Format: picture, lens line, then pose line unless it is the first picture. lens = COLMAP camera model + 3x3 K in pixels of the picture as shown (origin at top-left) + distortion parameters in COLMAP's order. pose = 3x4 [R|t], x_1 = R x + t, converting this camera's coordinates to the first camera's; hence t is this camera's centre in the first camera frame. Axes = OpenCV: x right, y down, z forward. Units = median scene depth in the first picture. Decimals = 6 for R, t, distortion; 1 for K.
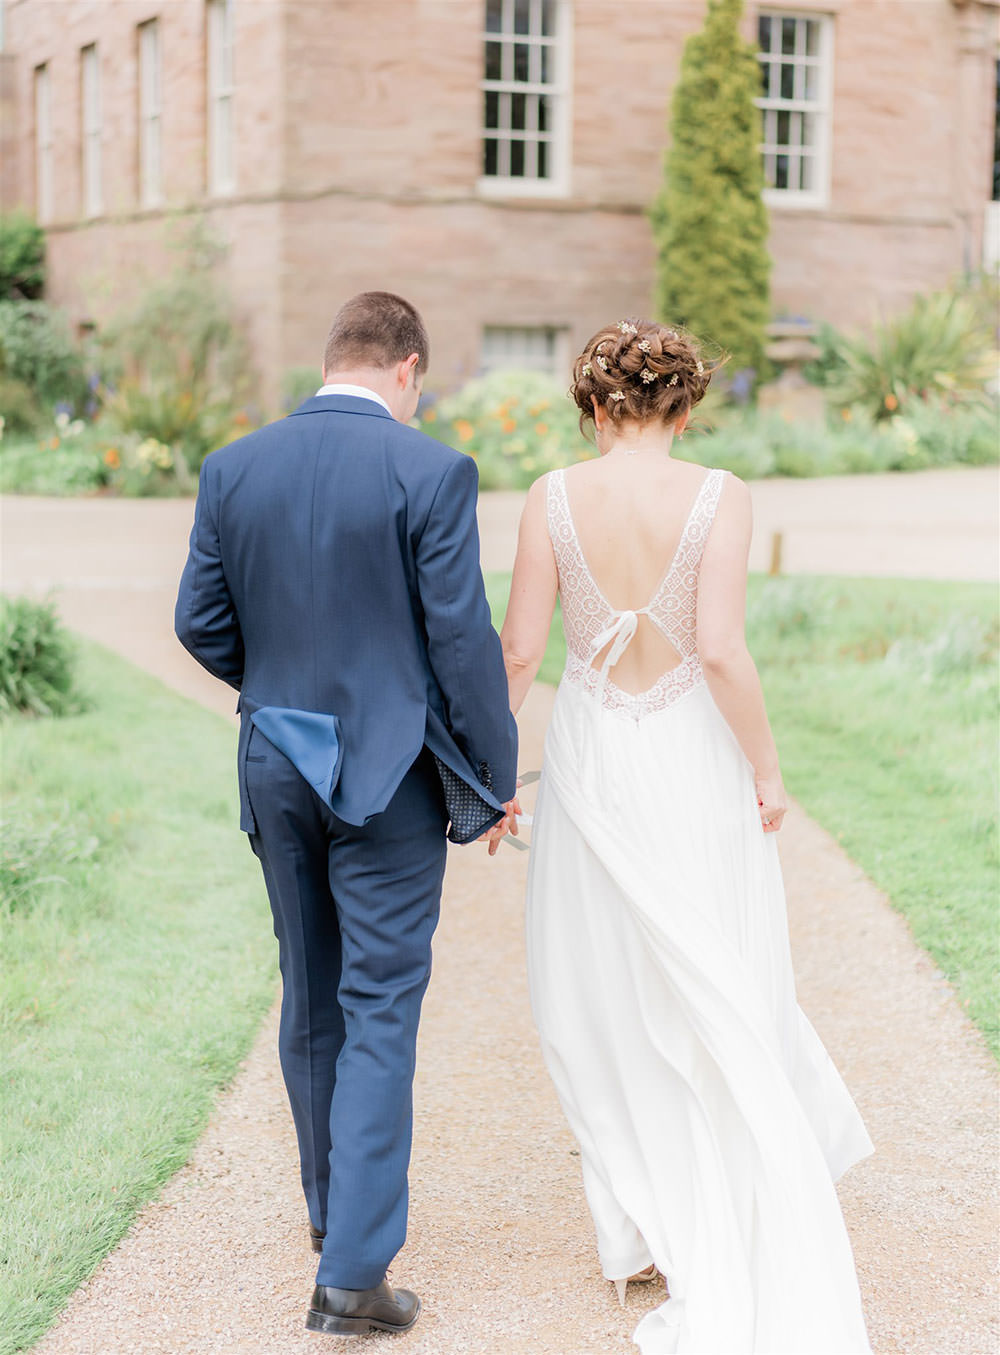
lens RADIAL K [[2243.4, 0, 500.0], [0, 2243.4, 677.5], [0, 0, 1]] dist [0.051028, -0.548906]
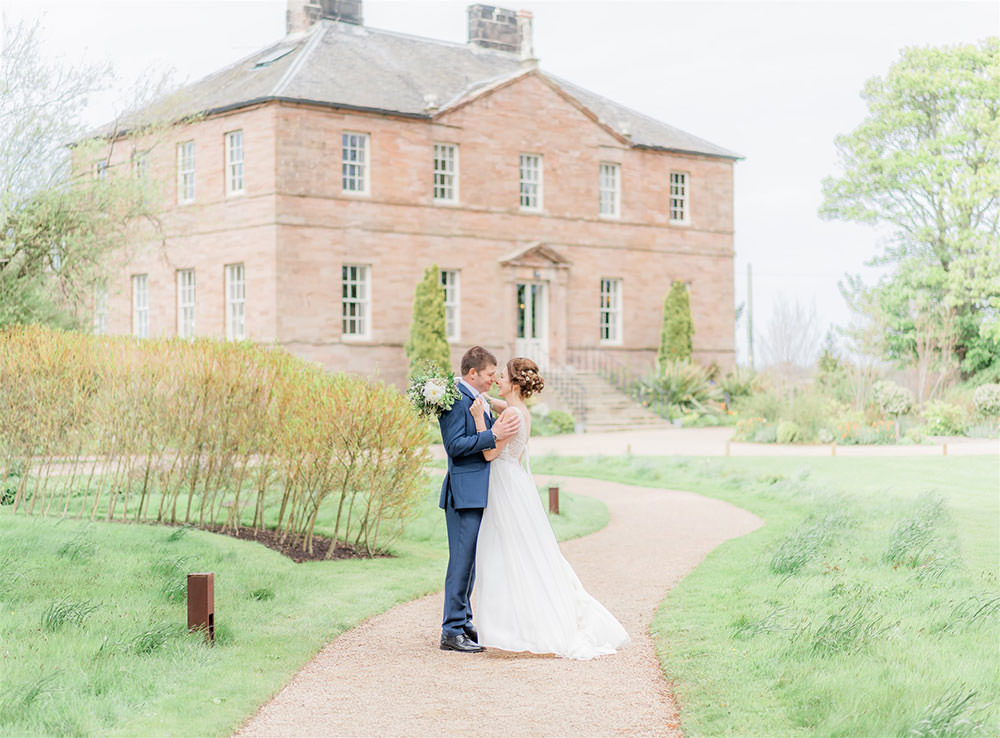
lens RADIAL K [[1655.6, 0, 500.0], [0, 1655.6, 369.0], [0, 0, 1]] dist [0.051028, -0.548906]
pose [[0.958898, -0.014302, 0.283391, -0.390931], [0.060378, 0.986141, -0.154533, 0.132558], [-0.277253, 0.165292, 0.946472, -0.906903]]
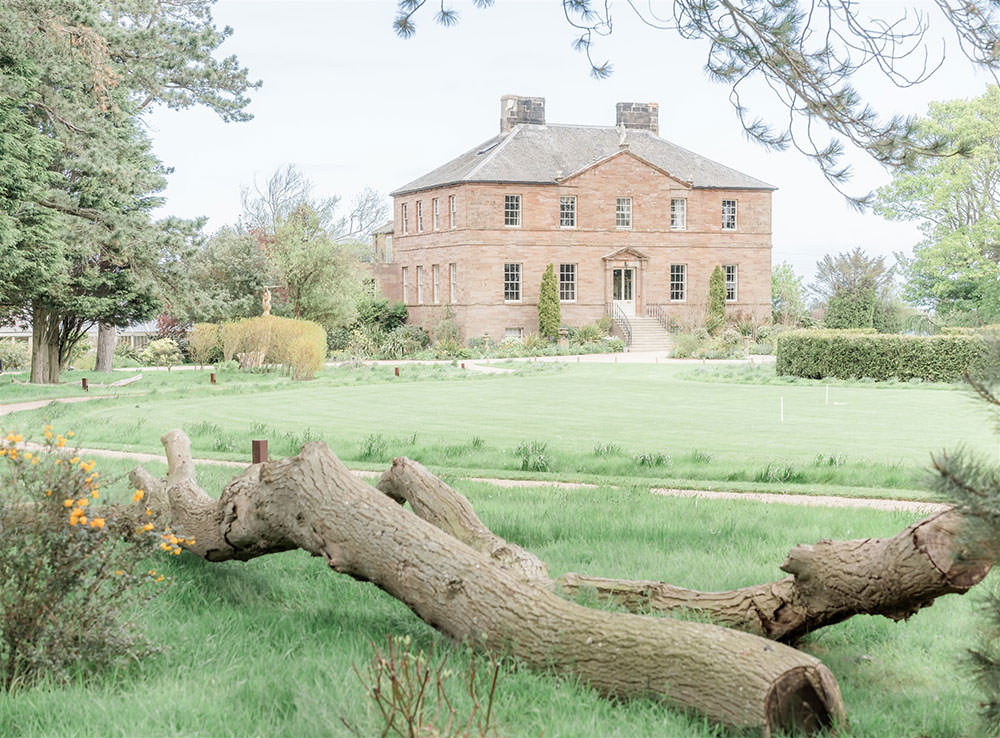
lens RADIAL K [[1655.6, 0, 500.0], [0, 1655.6, 369.0], [0, 0, 1]] dist [0.051028, -0.548906]
pose [[0.999091, -0.013967, -0.040281, 0.133463], [0.009128, 0.992985, -0.117887, 0.388246], [0.041645, 0.117412, 0.992210, -2.791591]]
